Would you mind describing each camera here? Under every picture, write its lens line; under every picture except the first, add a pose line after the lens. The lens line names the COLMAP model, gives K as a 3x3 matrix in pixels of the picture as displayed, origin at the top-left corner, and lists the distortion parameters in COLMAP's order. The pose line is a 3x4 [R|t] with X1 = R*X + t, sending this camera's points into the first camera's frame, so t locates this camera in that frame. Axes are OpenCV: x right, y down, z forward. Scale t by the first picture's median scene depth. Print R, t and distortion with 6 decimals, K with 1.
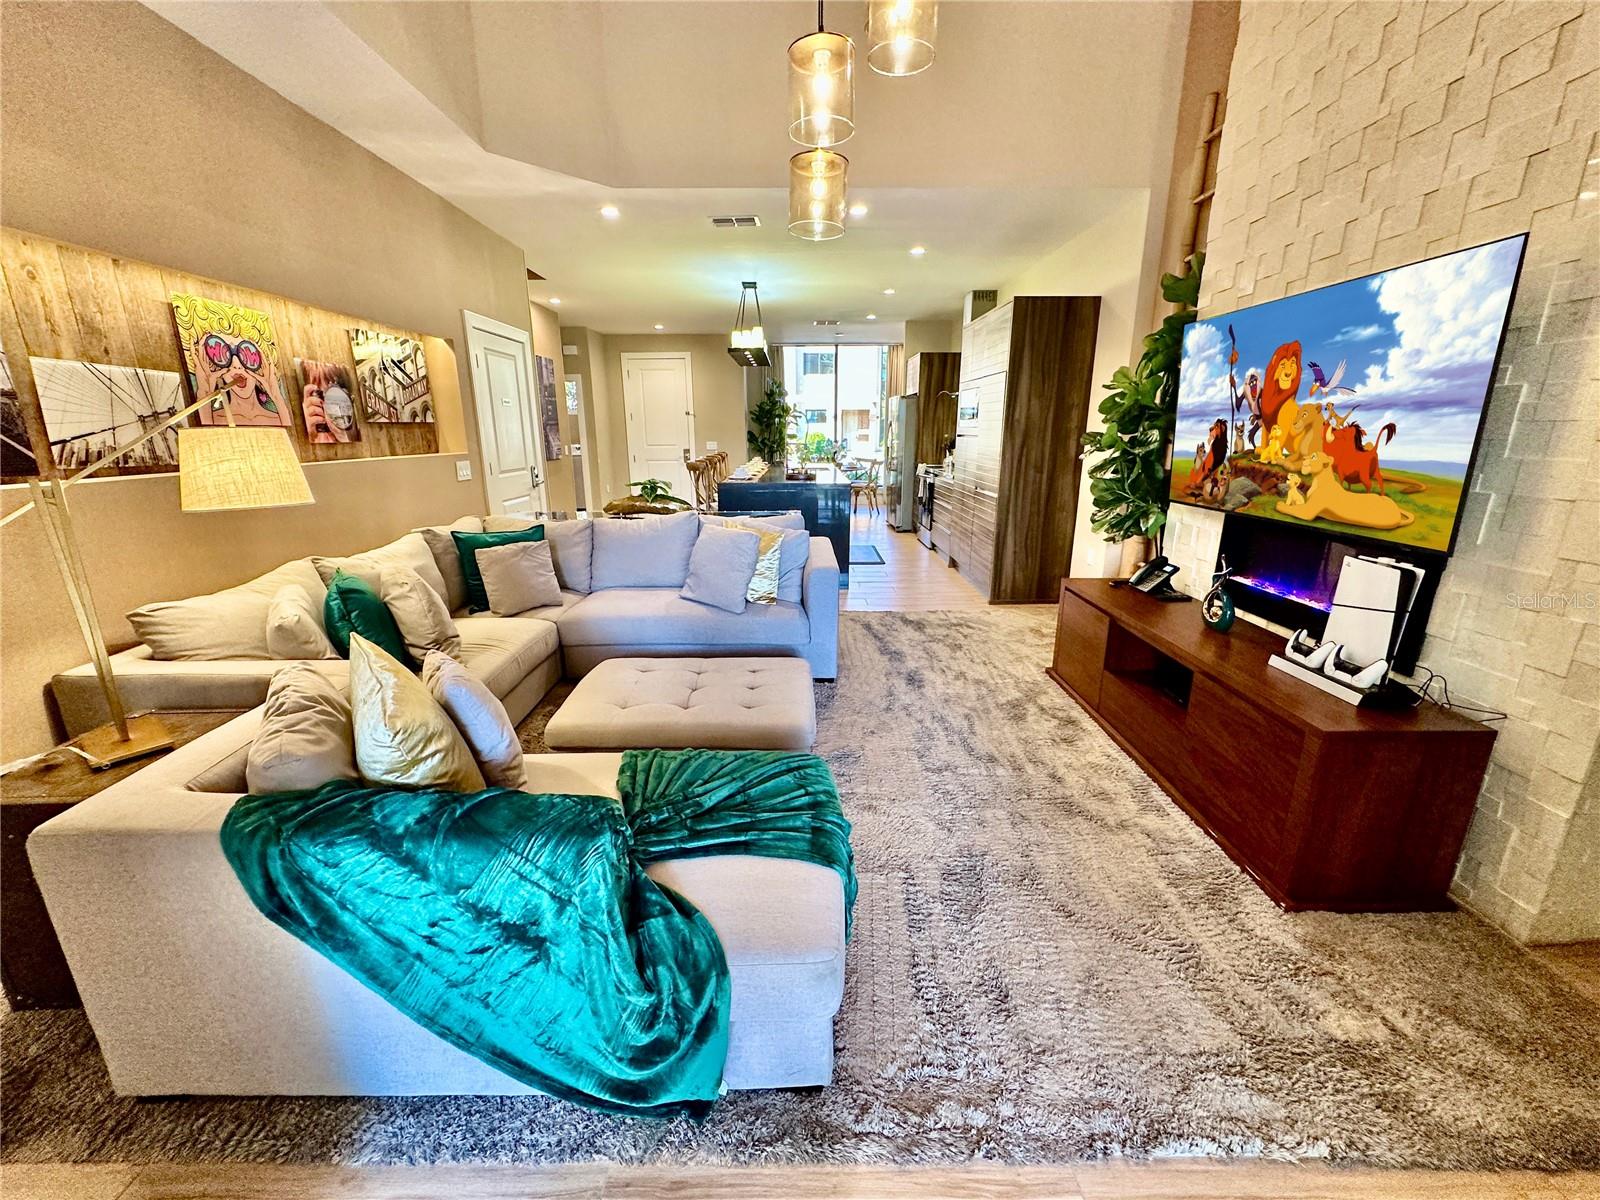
lens RADIAL K [[644.5, 0, 805.0], [0, 644.5, 607.5], [0, 0, 1]] dist [-0.005392, 0.000574]
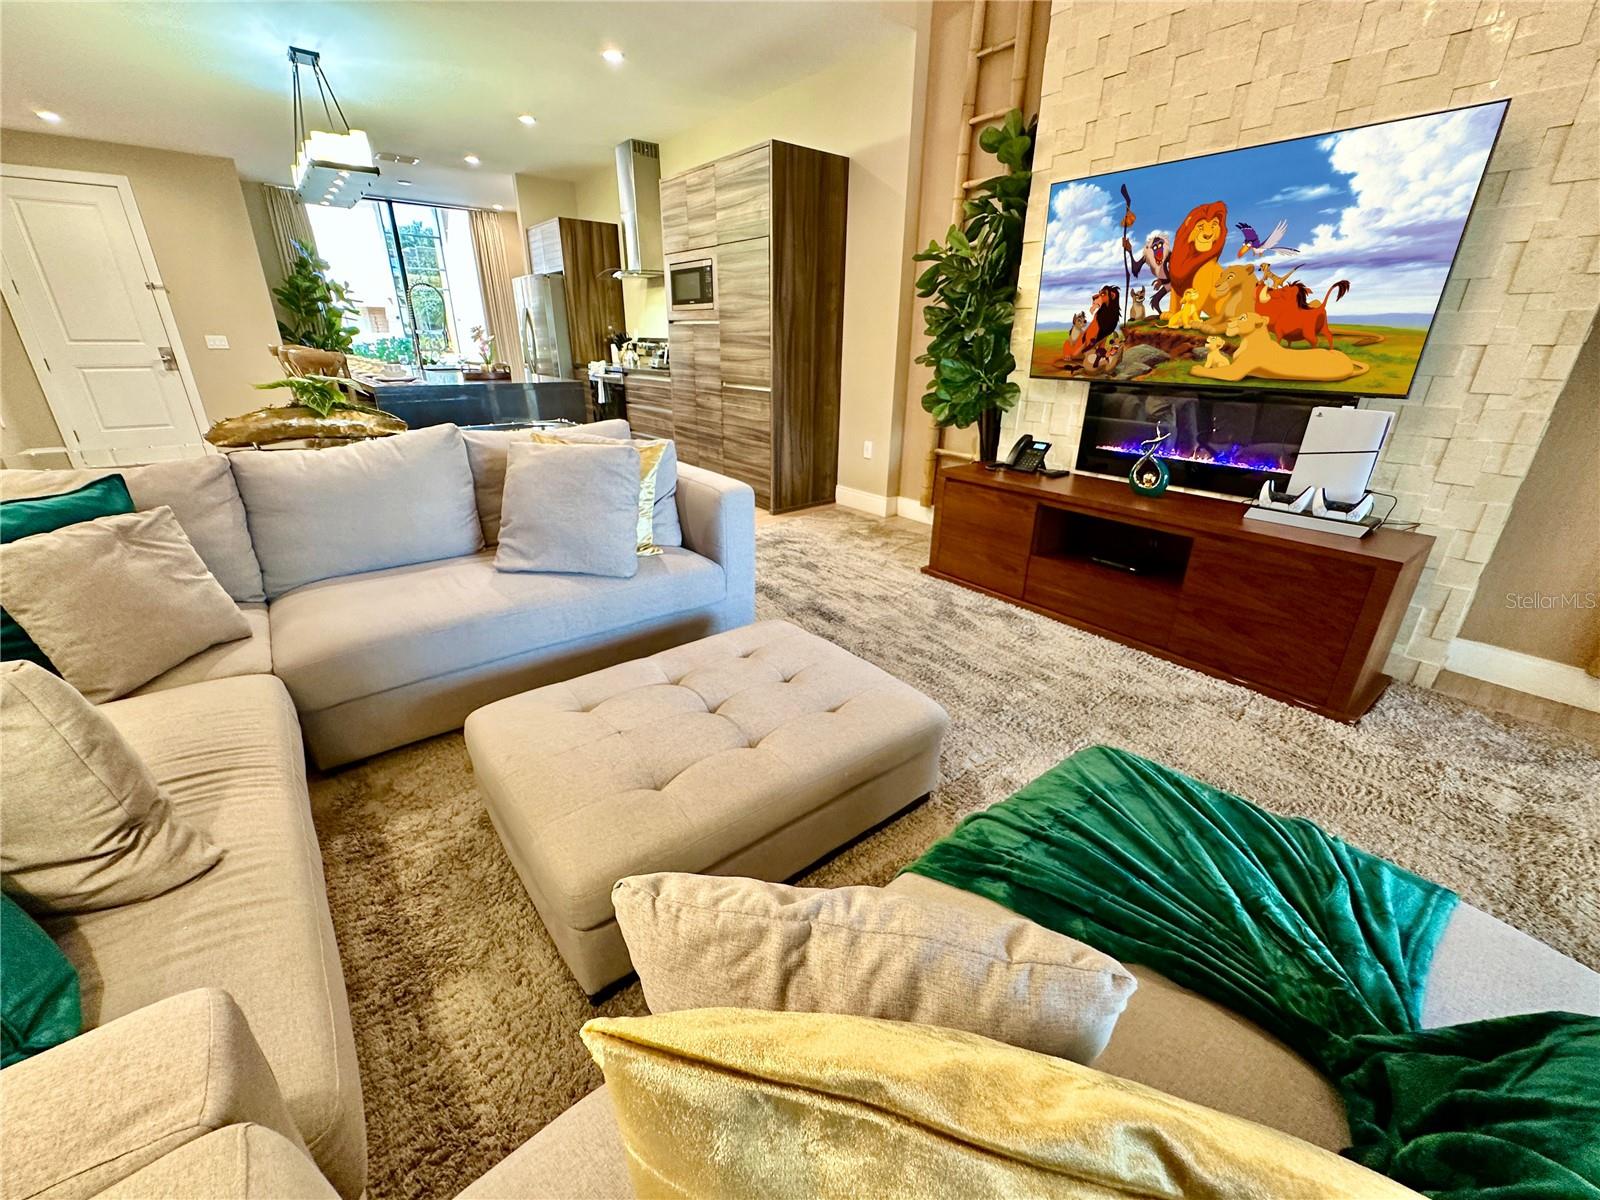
lens RADIAL K [[644.5, 0, 802.2], [0, 644.5, 602.3], [0, 0, 1]] dist [-0.005392, 0.000574]
pose [[0.782327, -0.226162, 0.580358, -0.383167], [0.156608, 0.973241, 0.168157, -0.051846], [-0.602859, -0.040665, 0.796811, 0.427926]]
